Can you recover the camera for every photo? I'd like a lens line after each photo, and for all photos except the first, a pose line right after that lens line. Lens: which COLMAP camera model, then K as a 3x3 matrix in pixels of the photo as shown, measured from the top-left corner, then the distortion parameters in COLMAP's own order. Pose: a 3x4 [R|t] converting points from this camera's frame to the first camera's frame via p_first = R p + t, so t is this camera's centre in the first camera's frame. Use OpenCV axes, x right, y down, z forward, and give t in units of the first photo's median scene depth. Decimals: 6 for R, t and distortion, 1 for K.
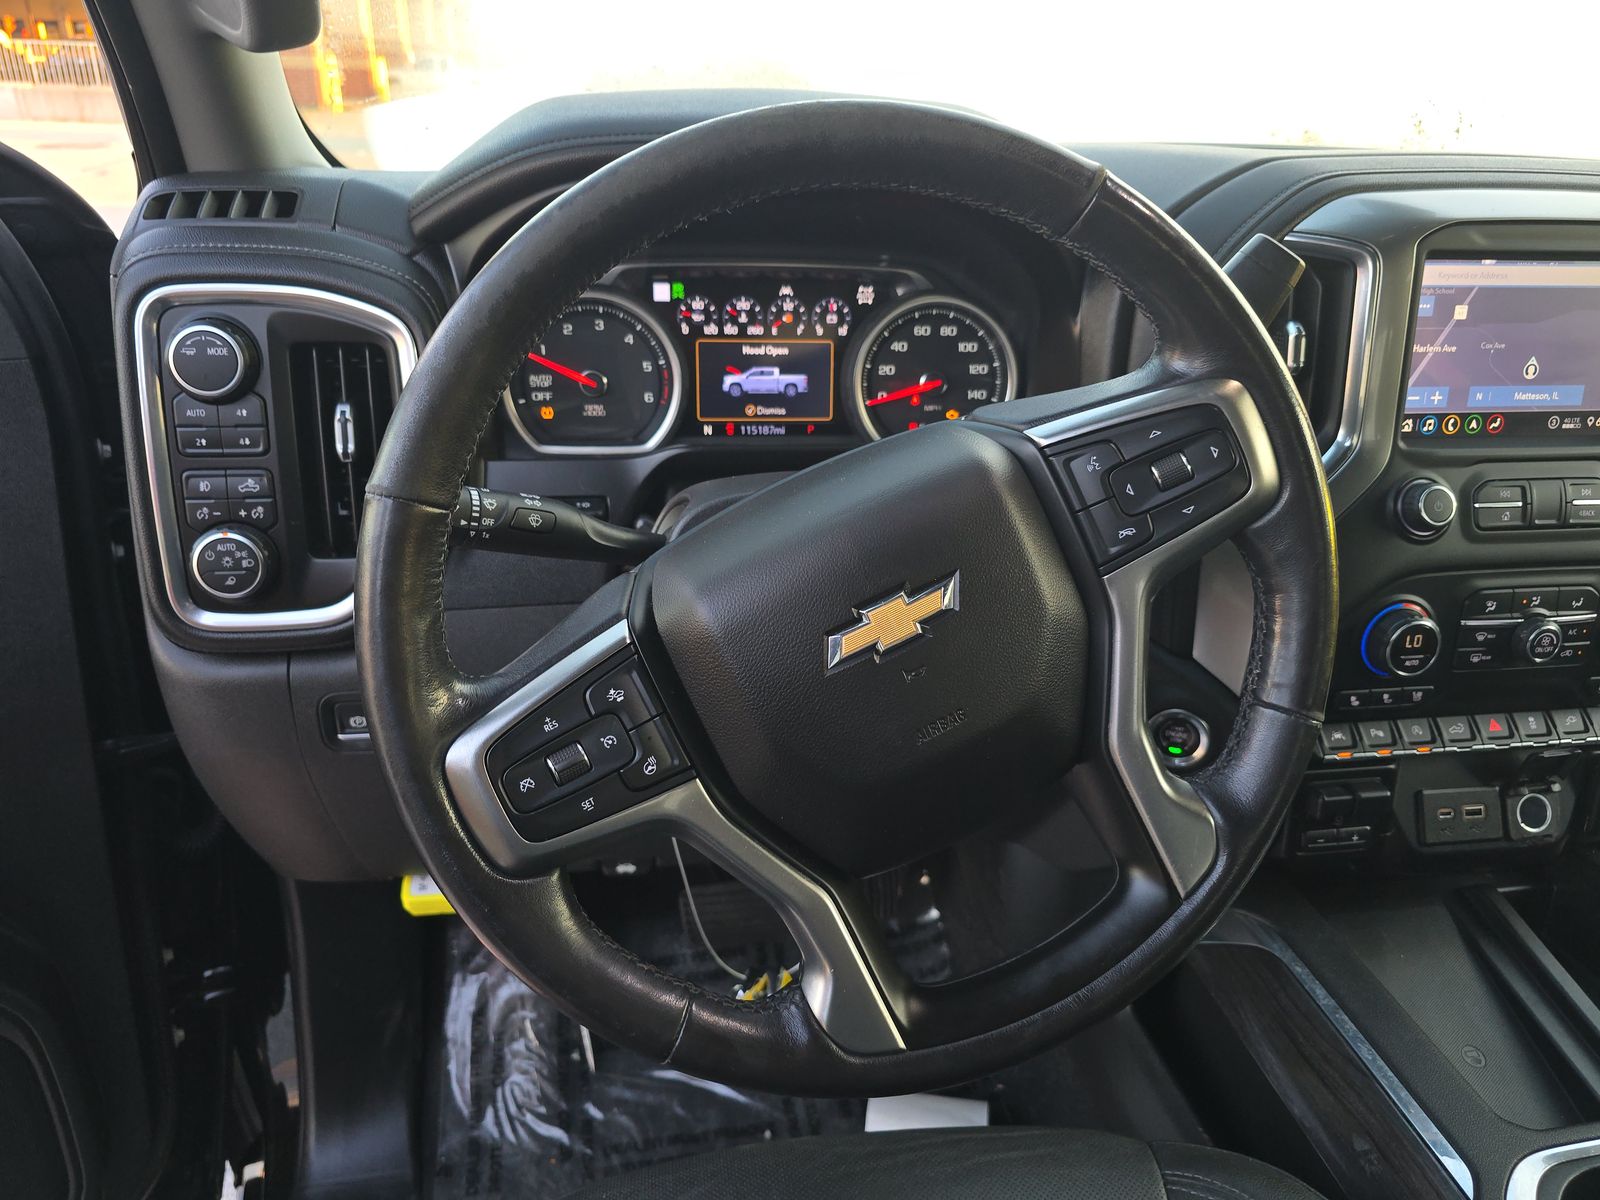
lens RADIAL K [[1178.9, 0, 800.0], [0, 1178.9, 600.0], [0, 0, 1]] dist [0.061017, -0.050960]
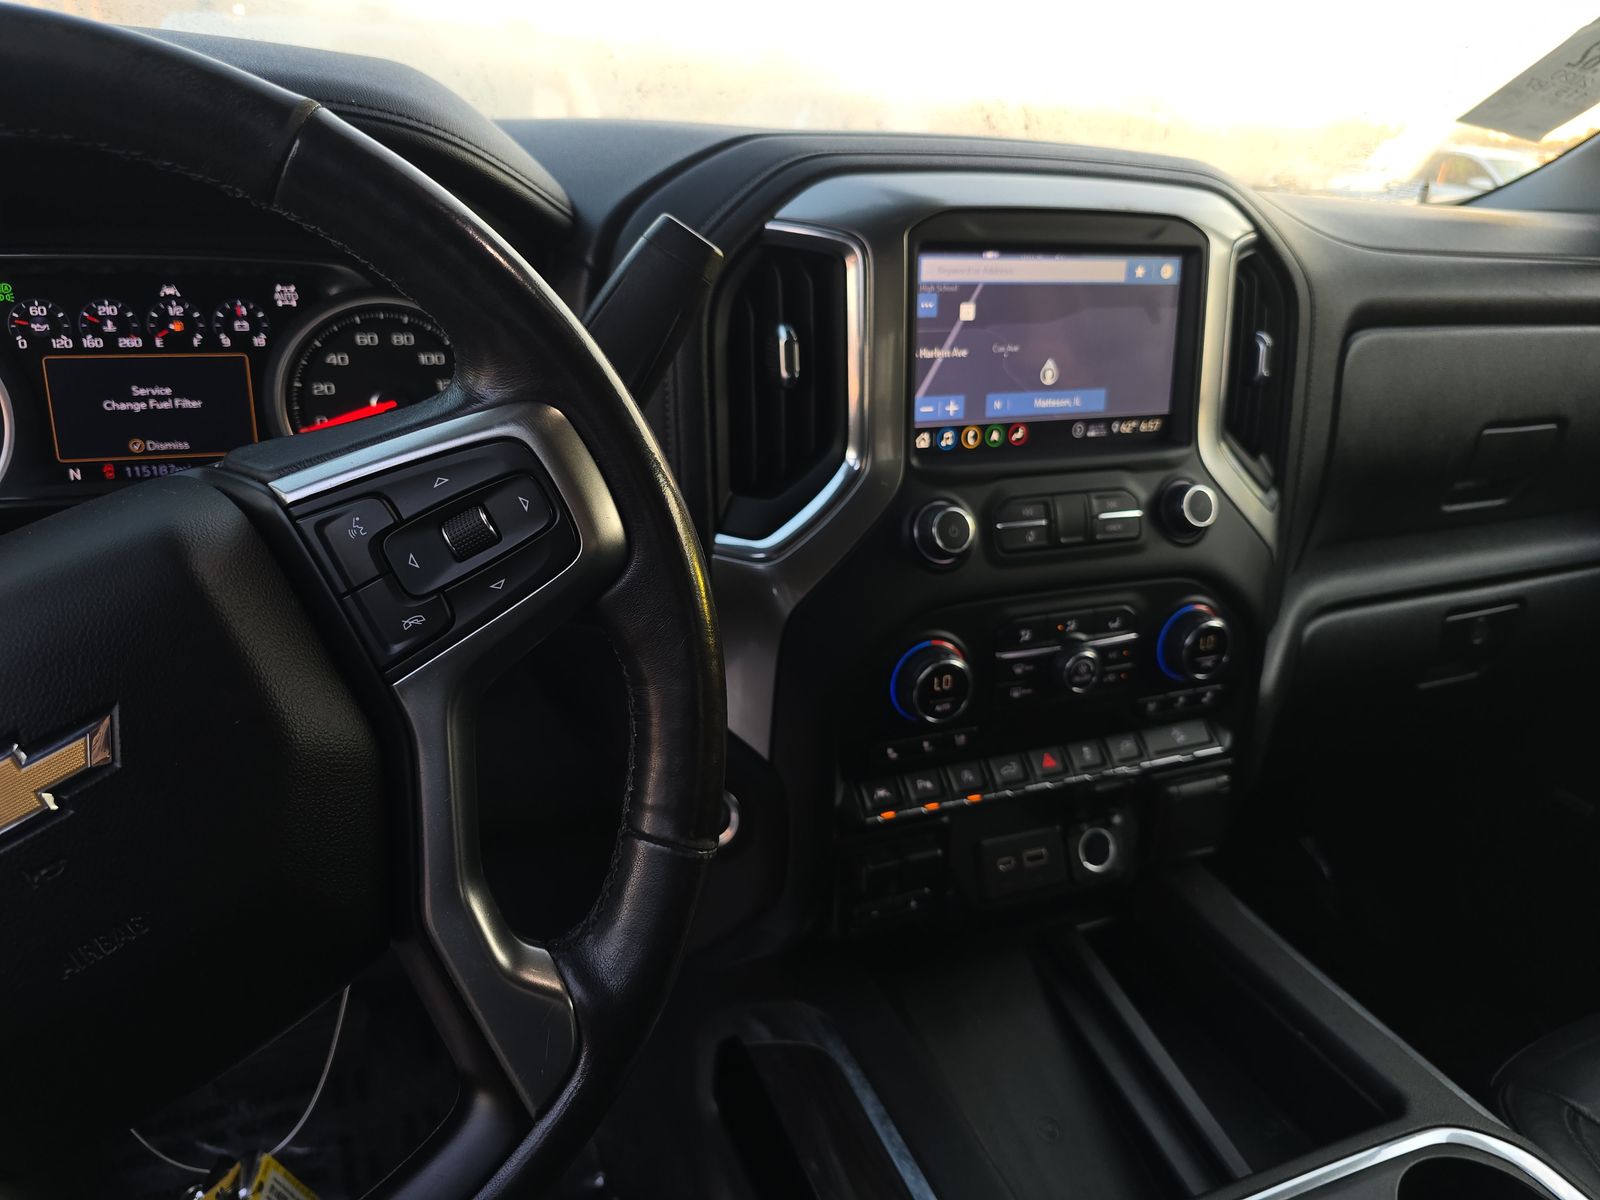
lens RADIAL K [[1187.4, 0, 800.0], [0, 1187.4, 600.0], [0, 0, 1]] dist [0.088968, -0.130977]
pose [[0.972900, -0.068173, 0.220949, 0.212084], [0.069957, 0.997550, -0.000248, -0.033045], [-0.220390, 0.015698, 0.975285, 0.155327]]
